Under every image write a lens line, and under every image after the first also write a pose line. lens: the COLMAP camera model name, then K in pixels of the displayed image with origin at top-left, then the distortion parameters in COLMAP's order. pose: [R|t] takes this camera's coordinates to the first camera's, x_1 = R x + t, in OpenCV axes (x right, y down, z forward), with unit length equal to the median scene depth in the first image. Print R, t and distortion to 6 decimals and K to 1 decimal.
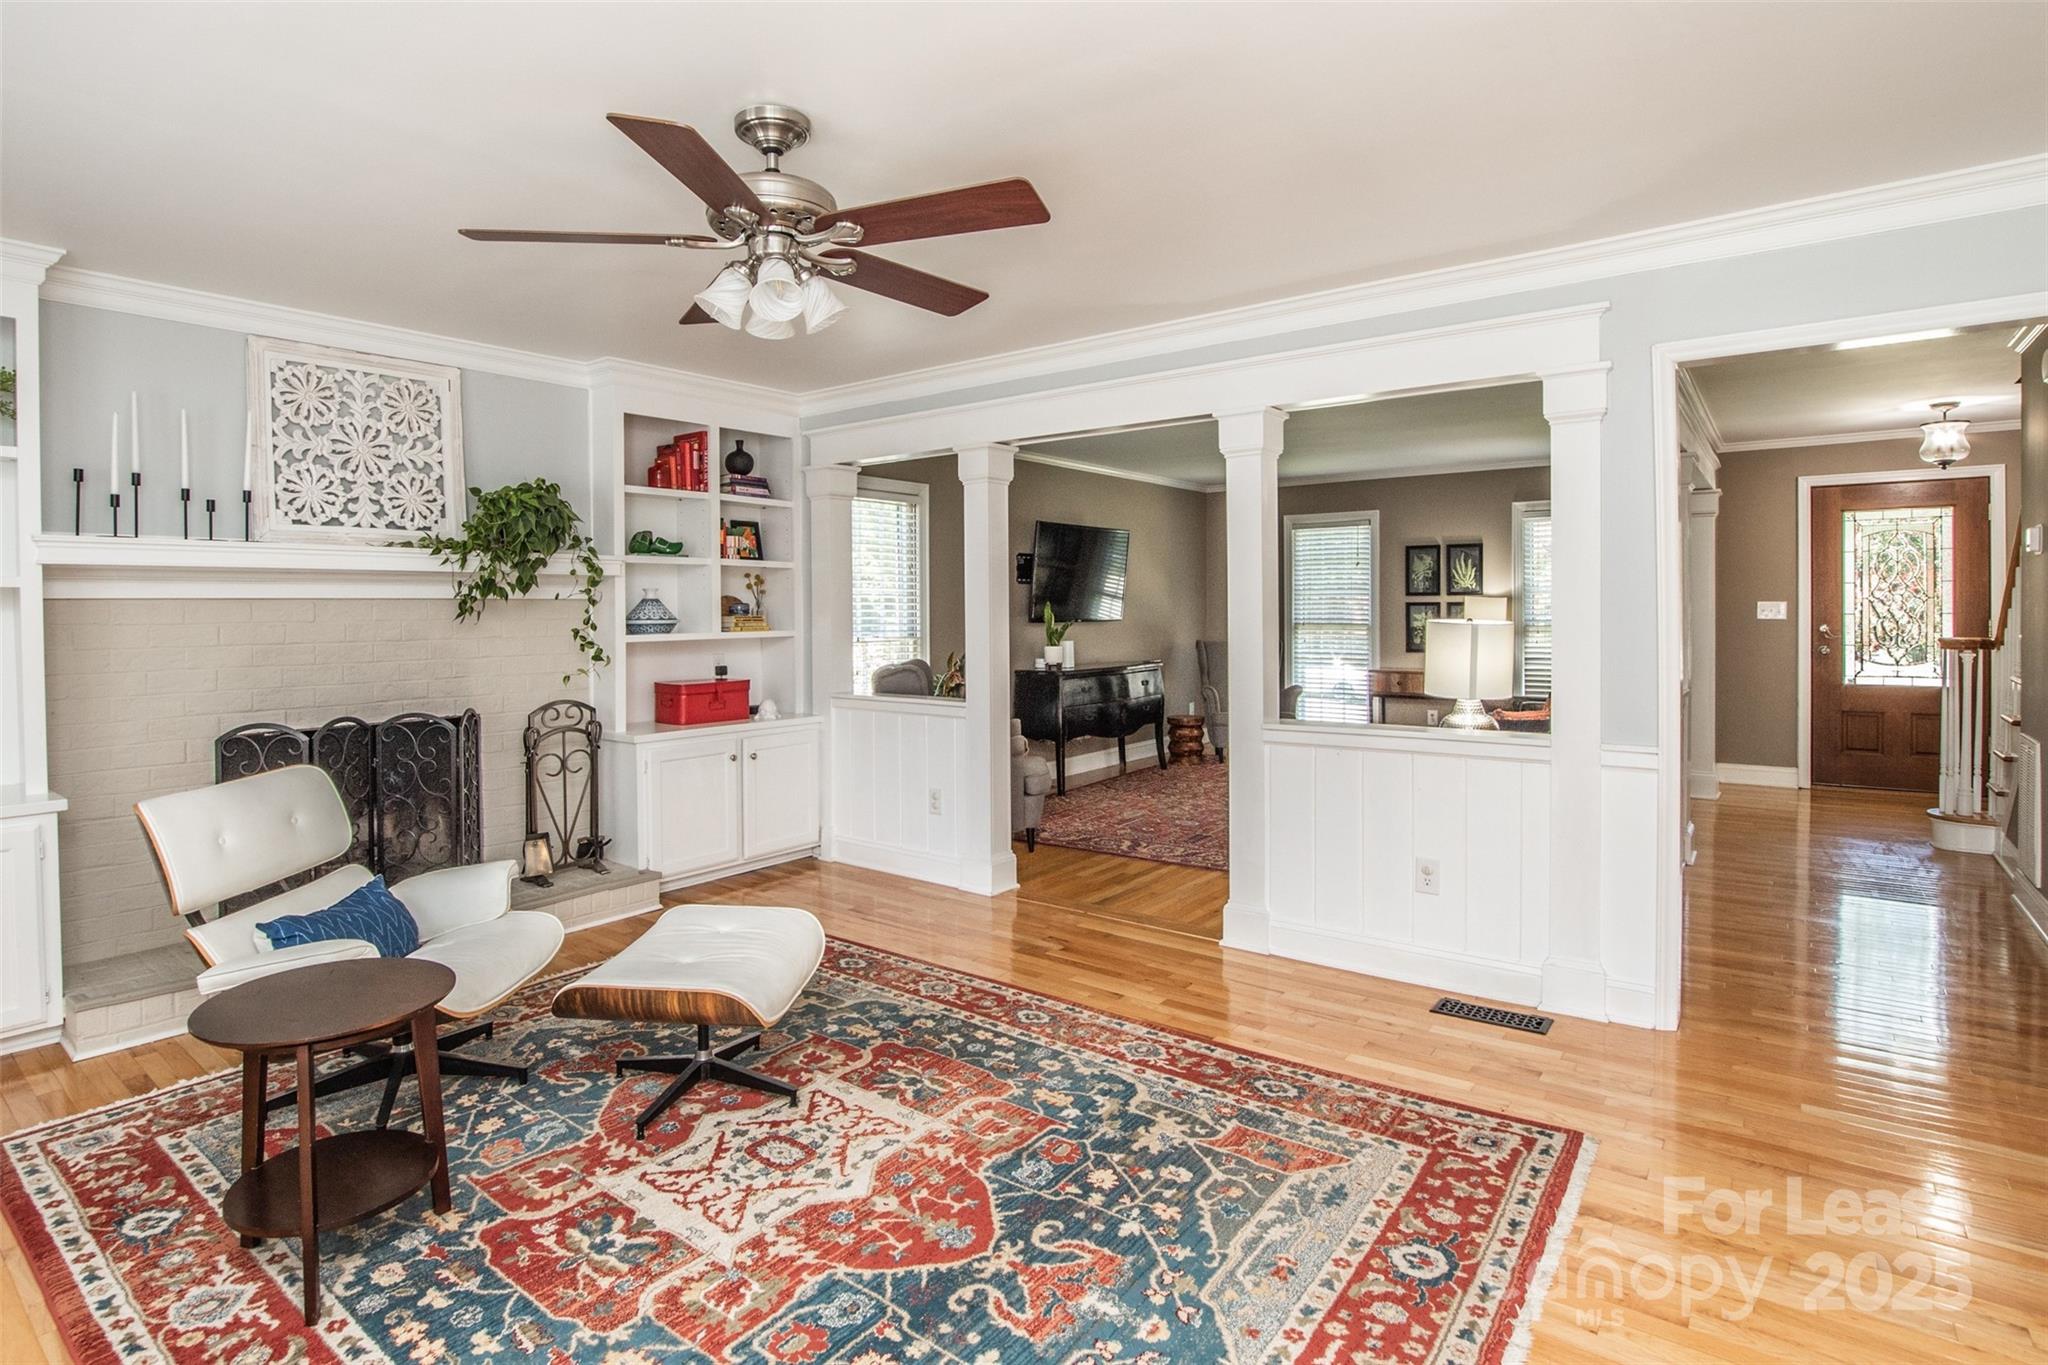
lens RADIAL K [[1011.4, 0, 949.0], [0, 1011.4, 611.1], [0, 0, 1]] dist [-0.024239, 0.000652]
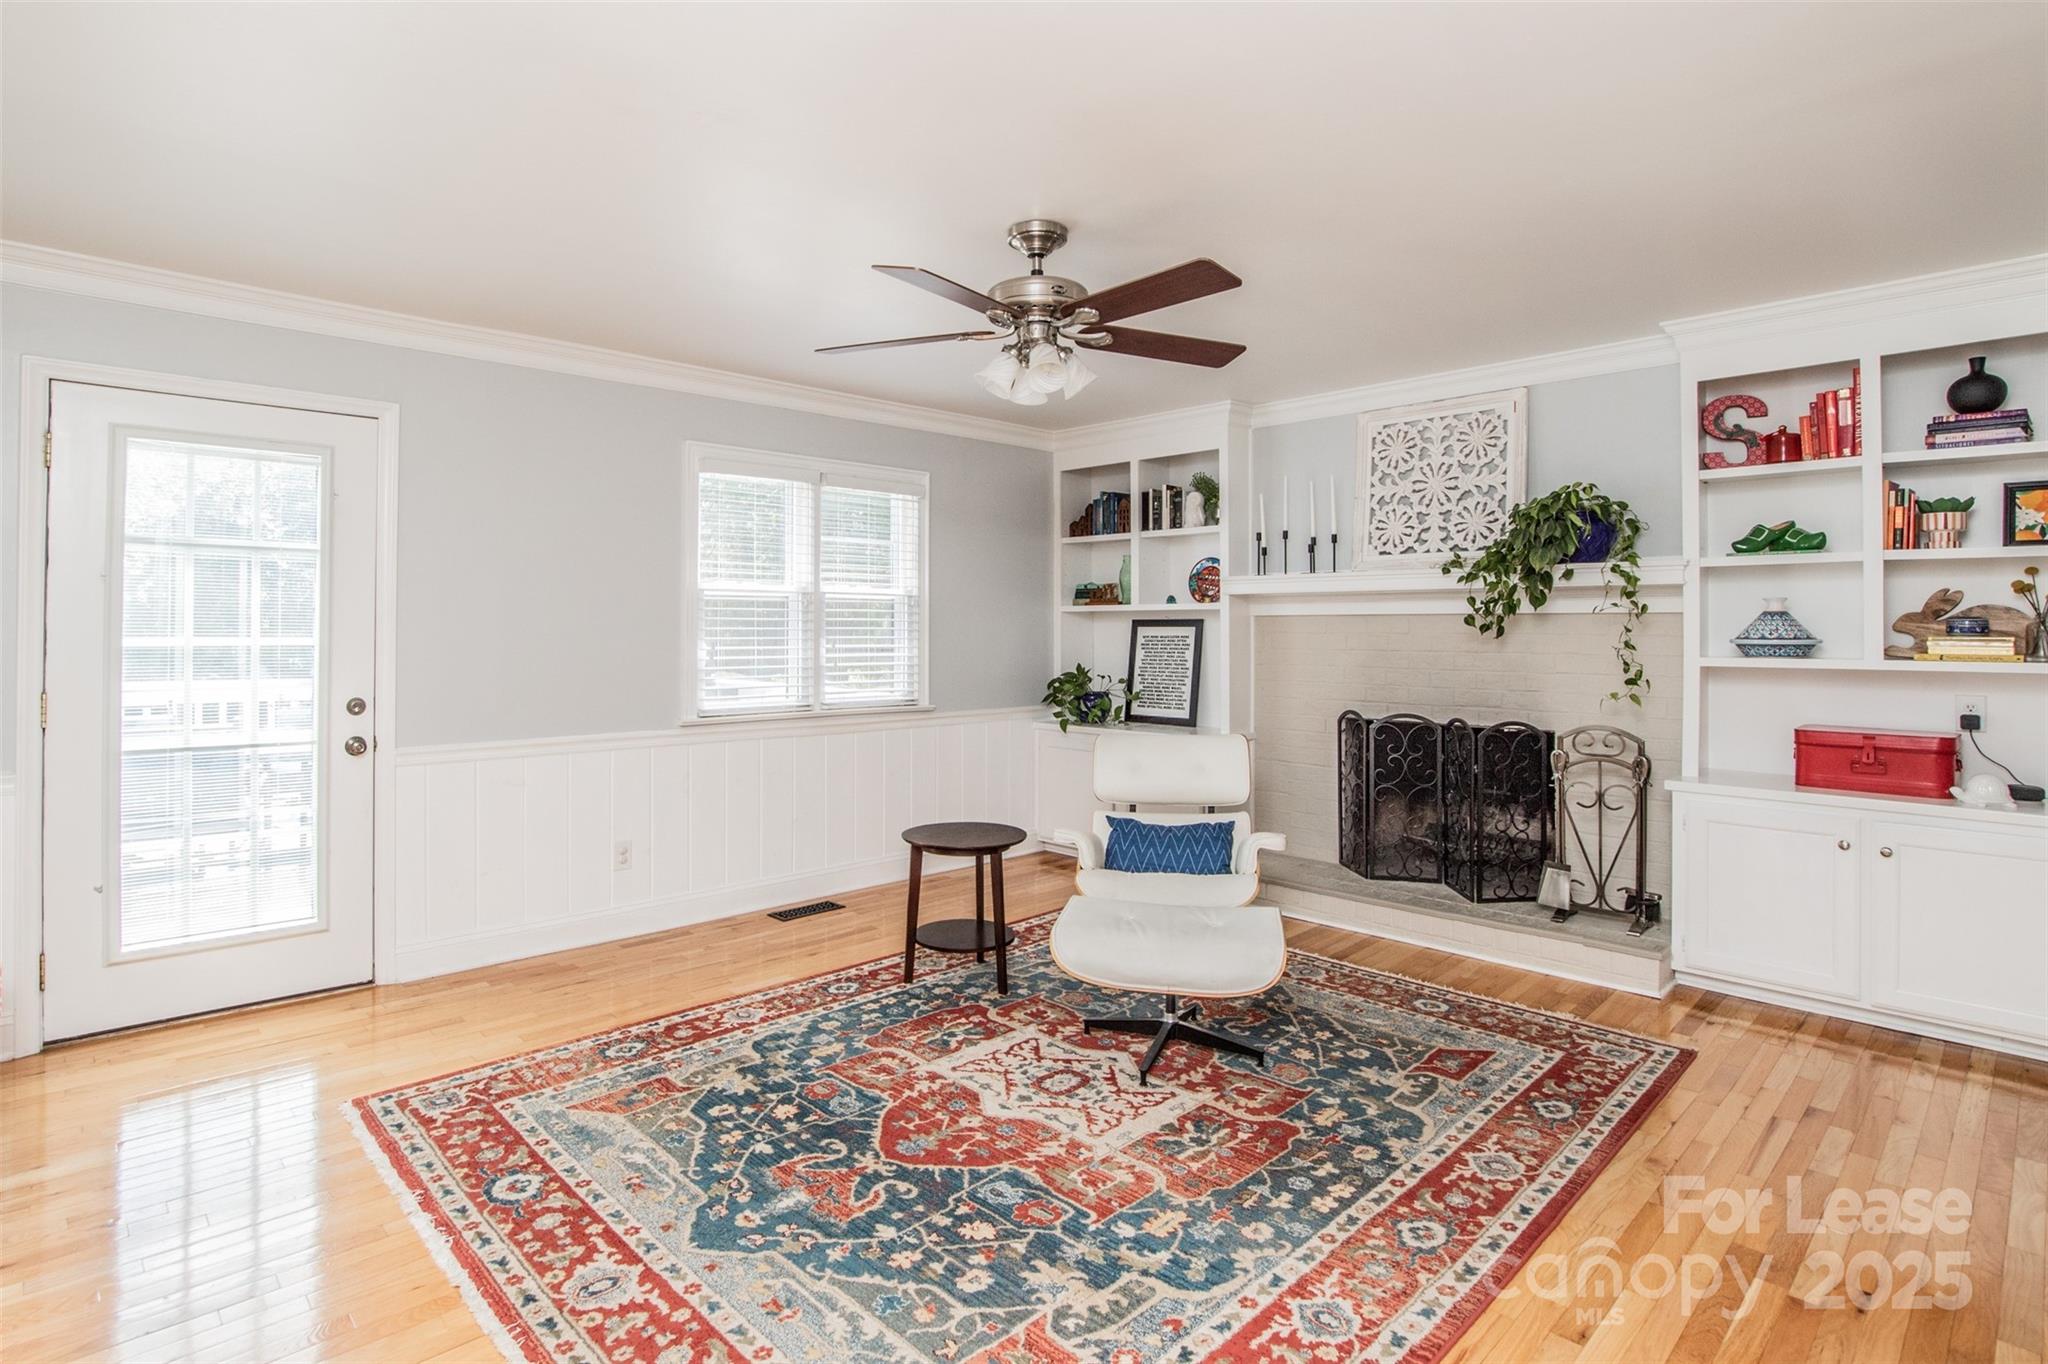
lens RADIAL K [[1036.0, 0, 1042.2], [0, 1036.0, 611.3], [0, 0, 1]] dist [-0.039502, 0.008046]
pose [[-0.077070, -0.008839, -0.996986, 0.656736], [-0.007007, 0.999941, -0.008324, -0.002963], [0.997001, 0.006345, -0.077128, 0.671220]]
